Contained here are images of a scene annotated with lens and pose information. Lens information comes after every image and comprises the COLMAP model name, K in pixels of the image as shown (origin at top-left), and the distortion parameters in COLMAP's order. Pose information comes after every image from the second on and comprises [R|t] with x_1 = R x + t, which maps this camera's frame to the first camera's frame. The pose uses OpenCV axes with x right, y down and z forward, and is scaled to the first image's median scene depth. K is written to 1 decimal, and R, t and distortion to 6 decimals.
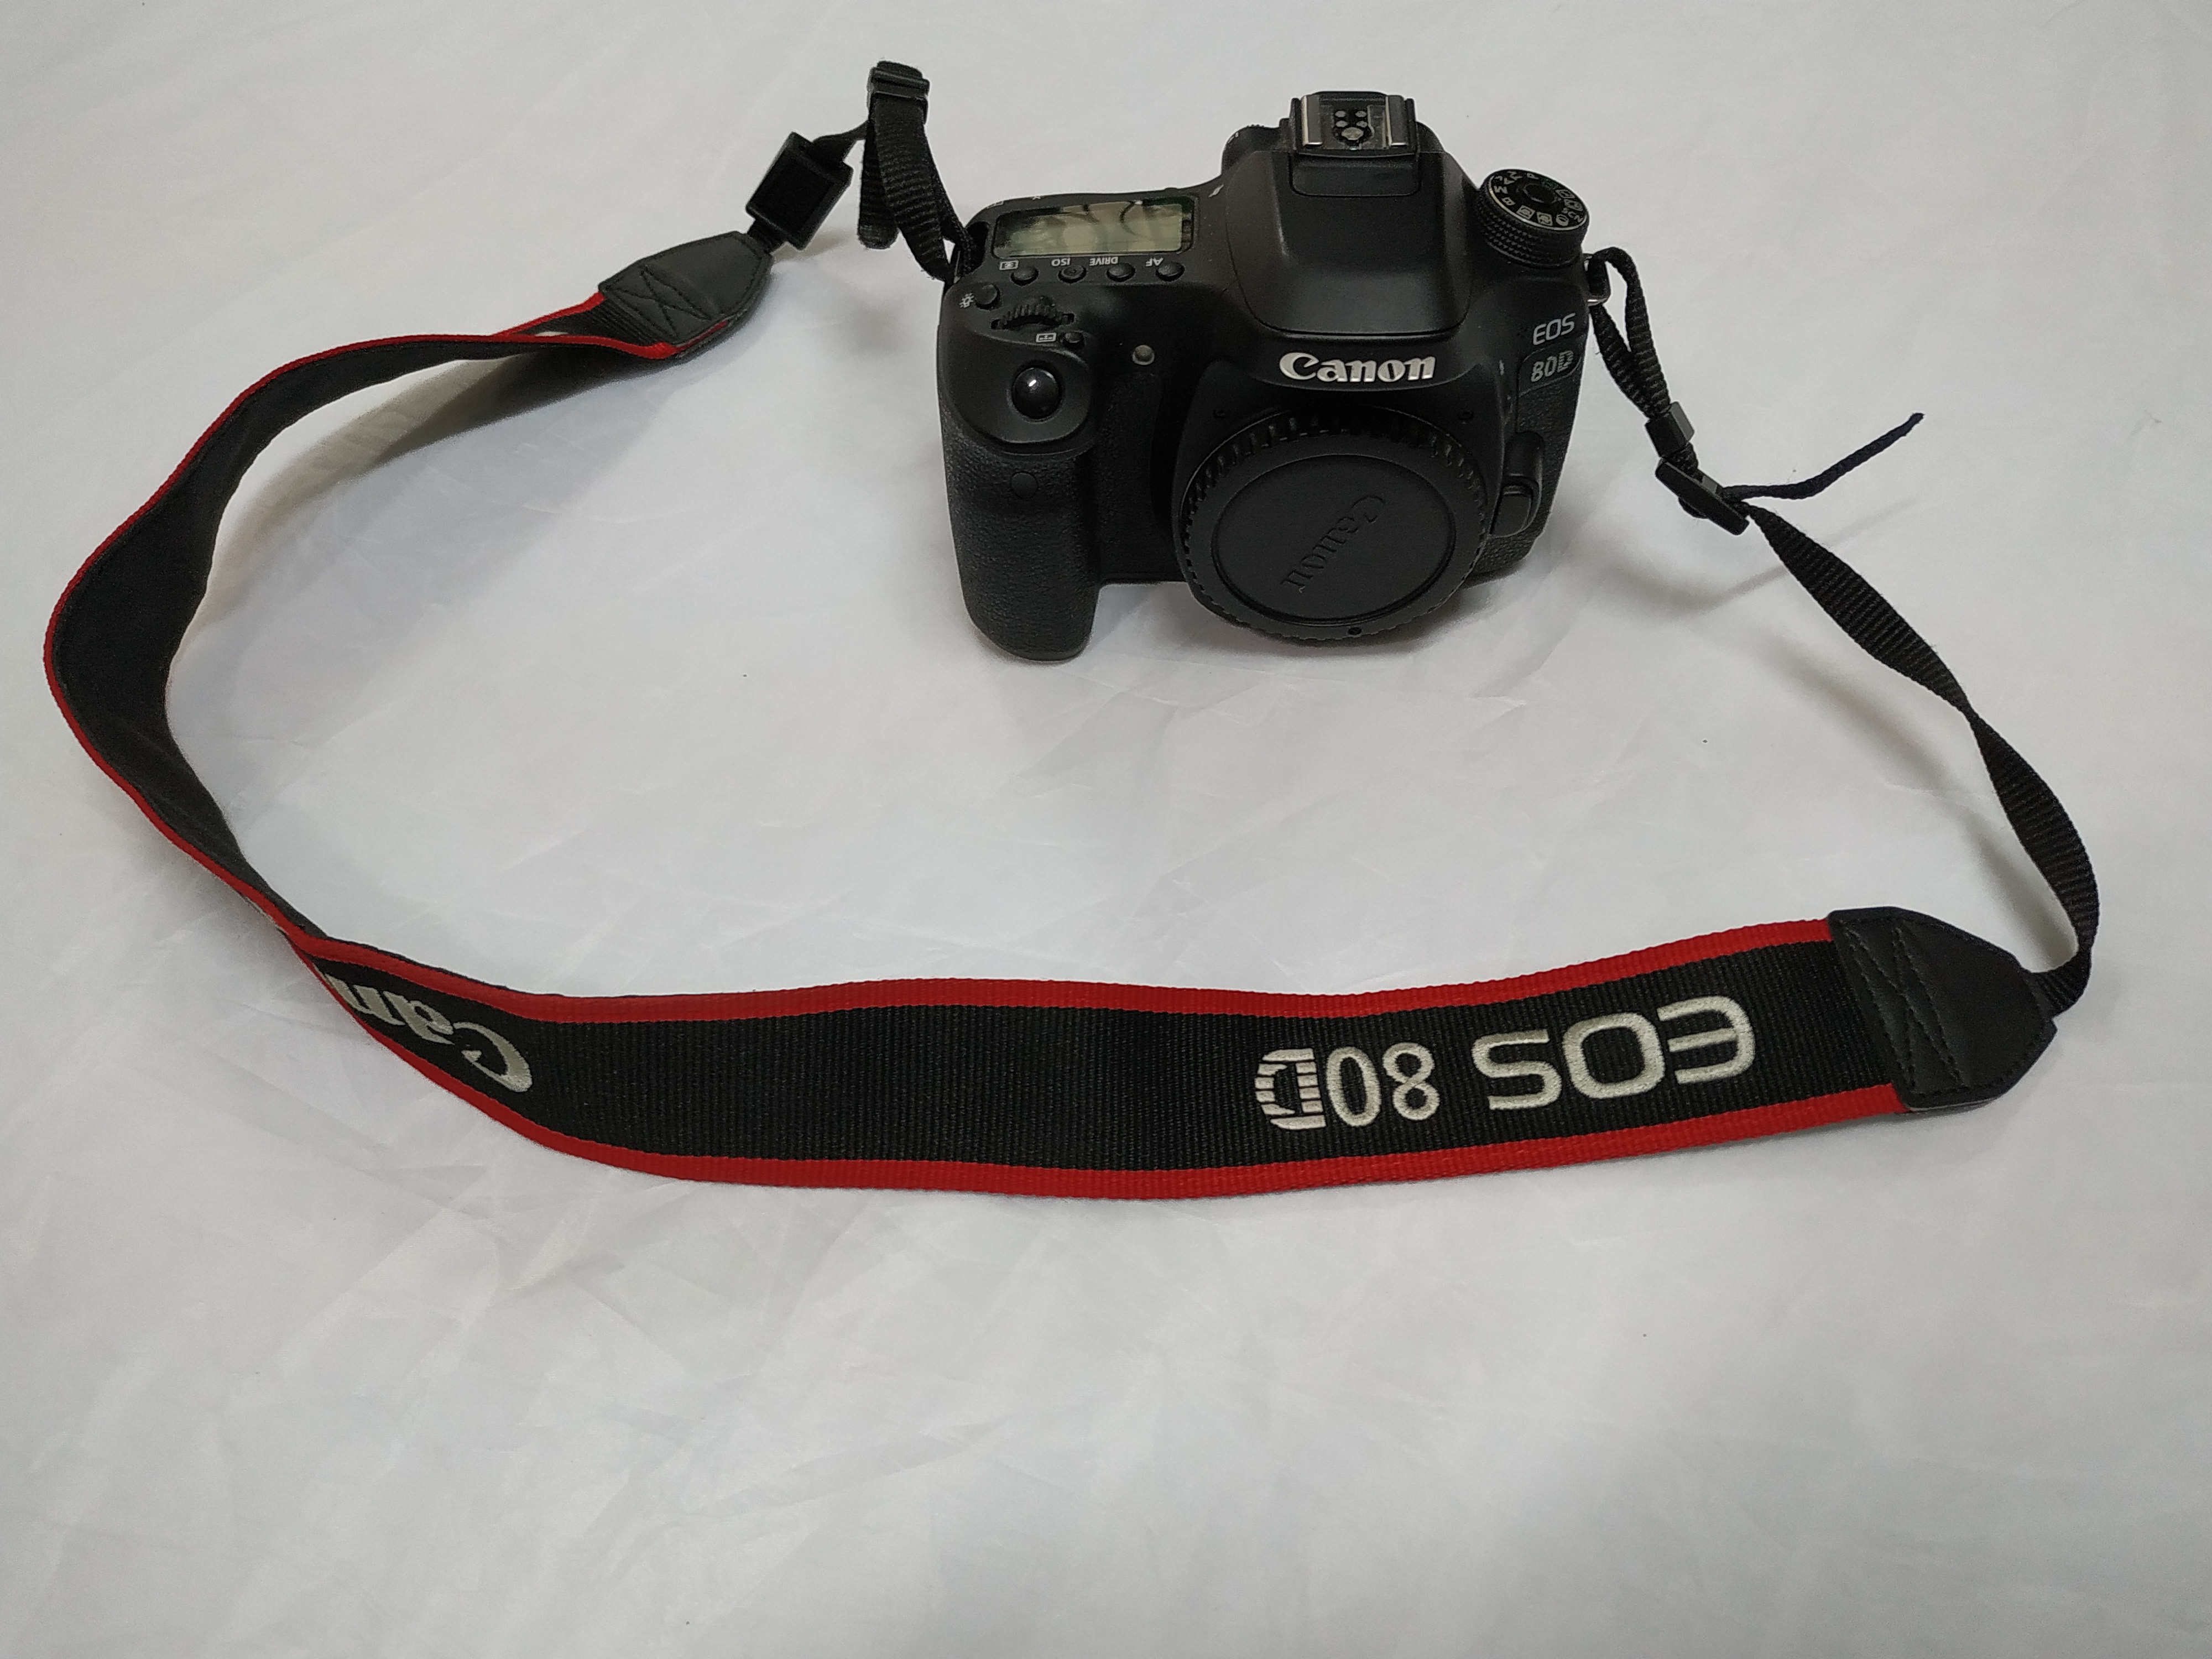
lens RADIAL K [[1491.1, 0, 1106.0], [0, 1491.1, 829.5], [0, 0, 1]] dist [0.048625, -0.195052]
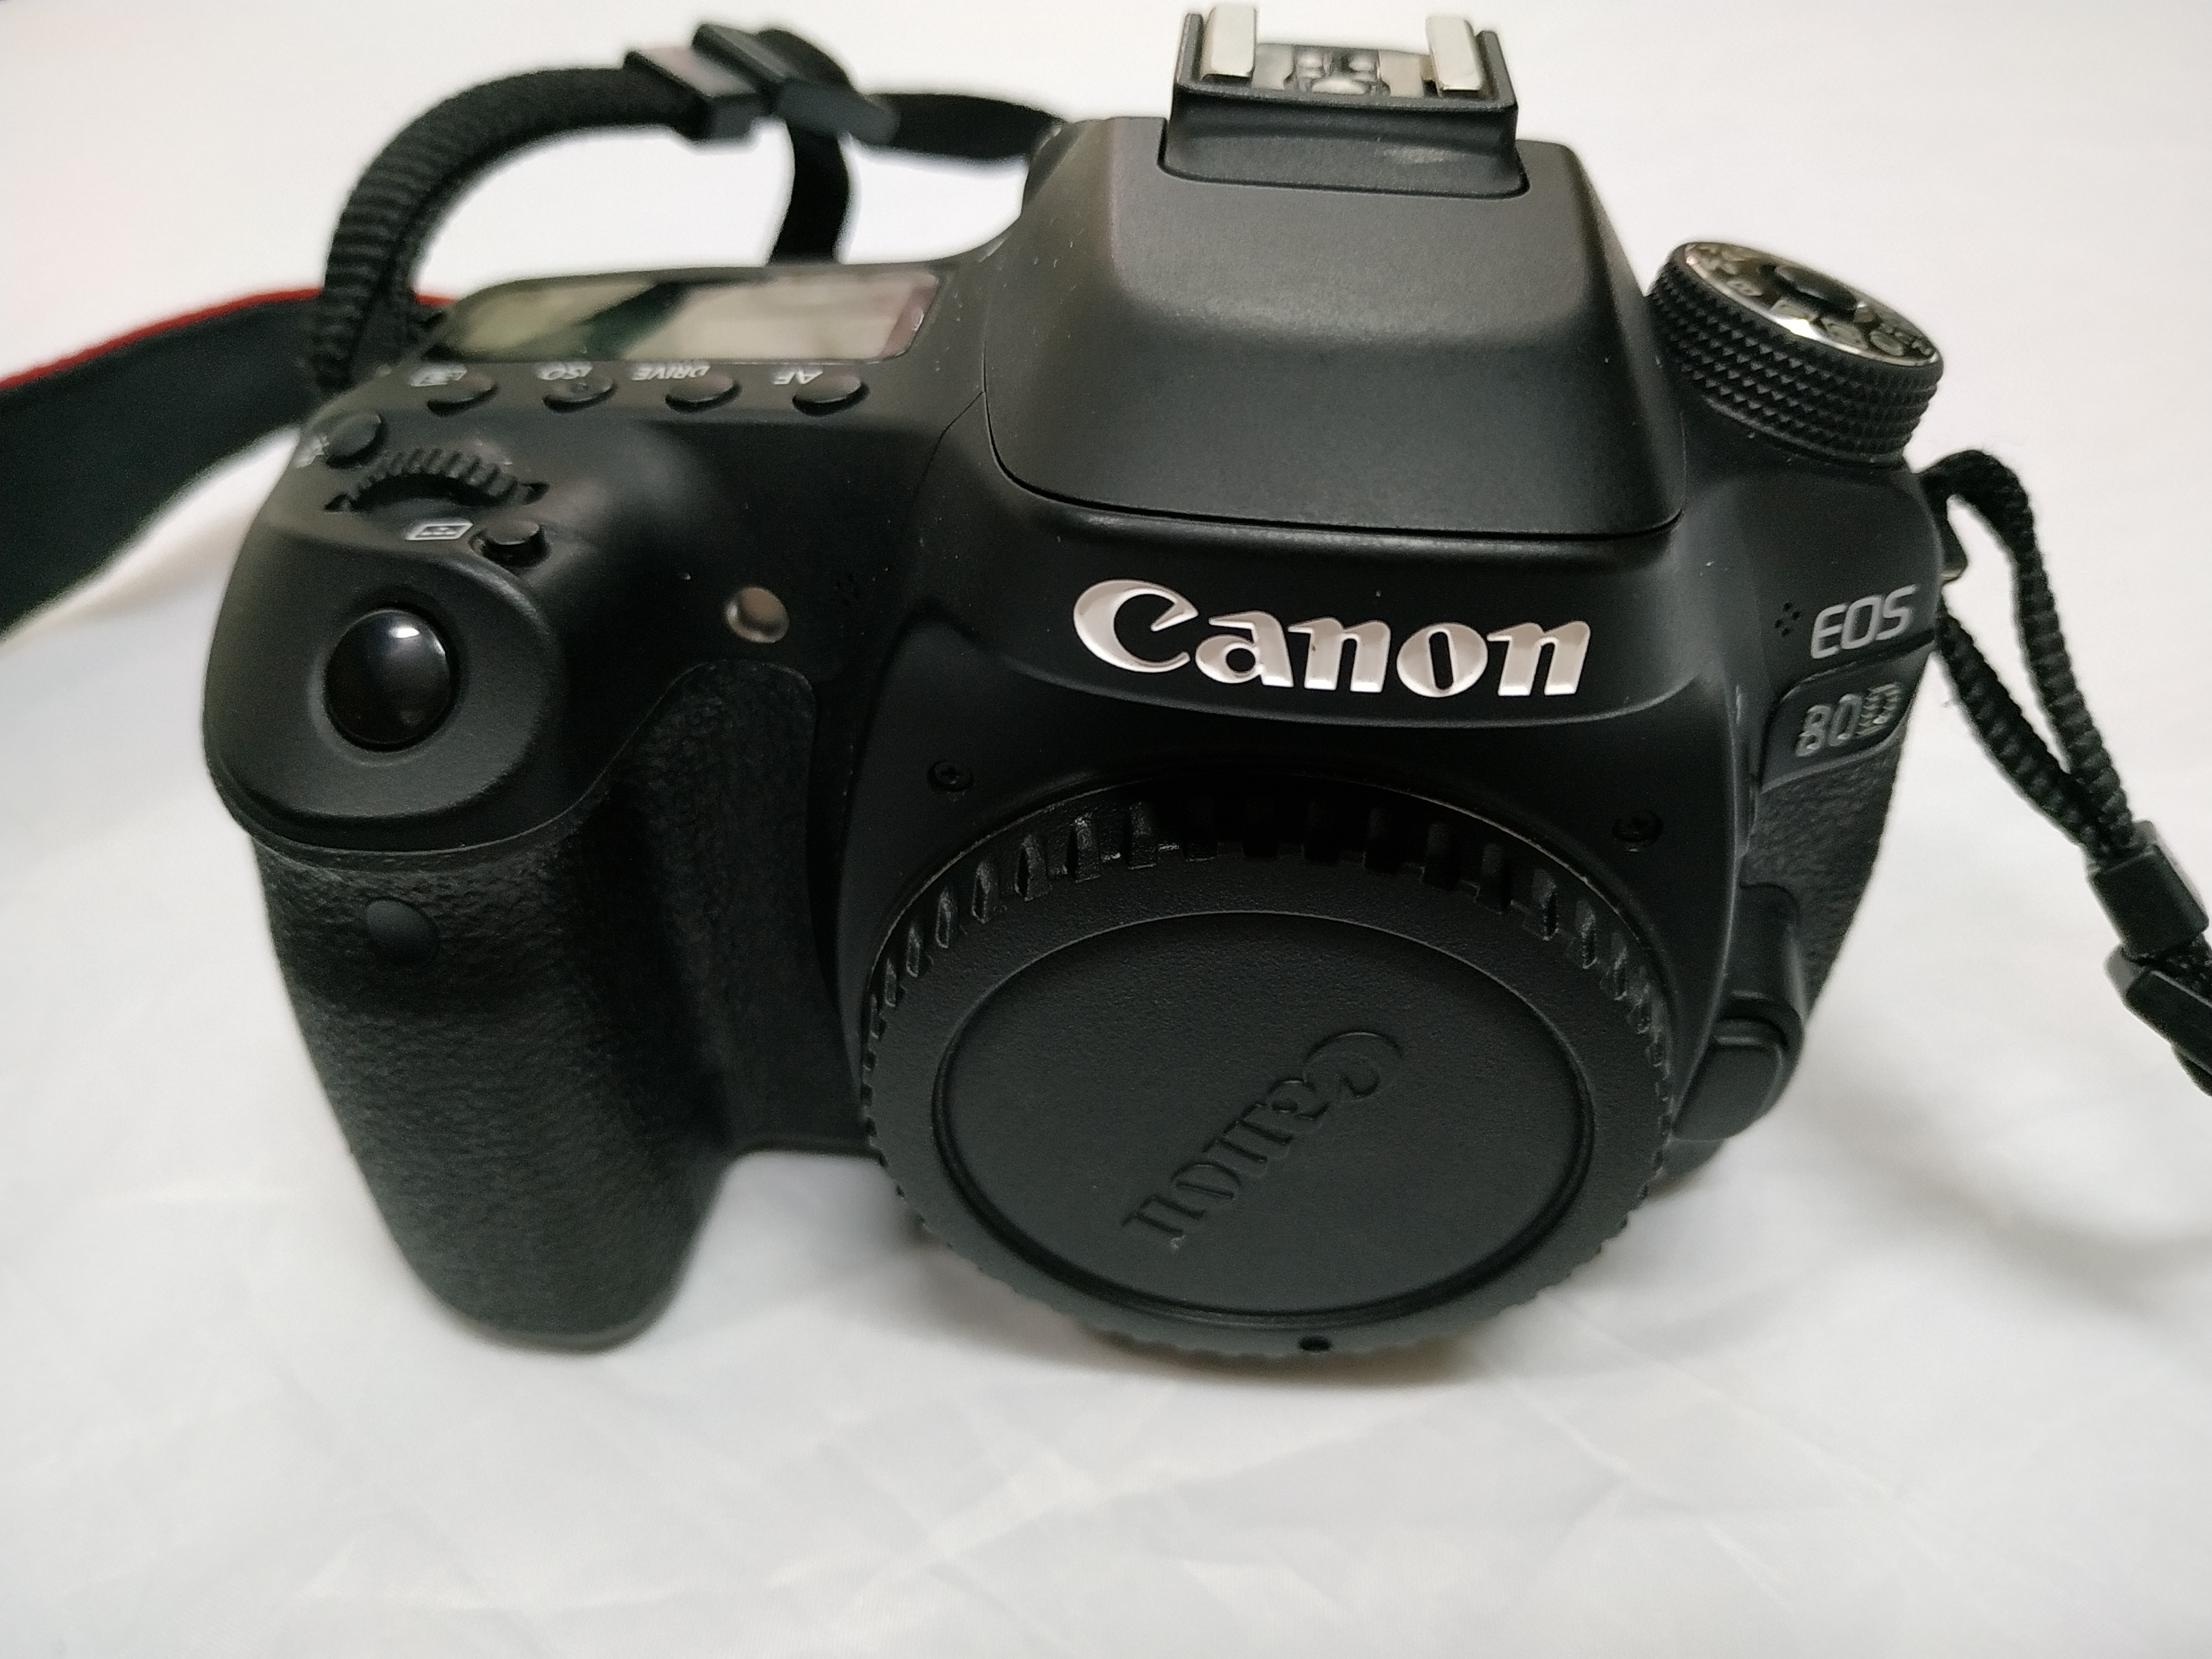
lens RADIAL K [[1491.1, 0, 1106.0], [0, 1491.1, 829.5], [0, 0, 1]] dist [0.048625, -0.195052]
pose [[0.997646, 0.068577, 0.000247, 0.117834], [-0.066022, 0.961443, -0.266961, -0.177792], [-0.018544, 0.266316, 0.963707, 0.674672]]
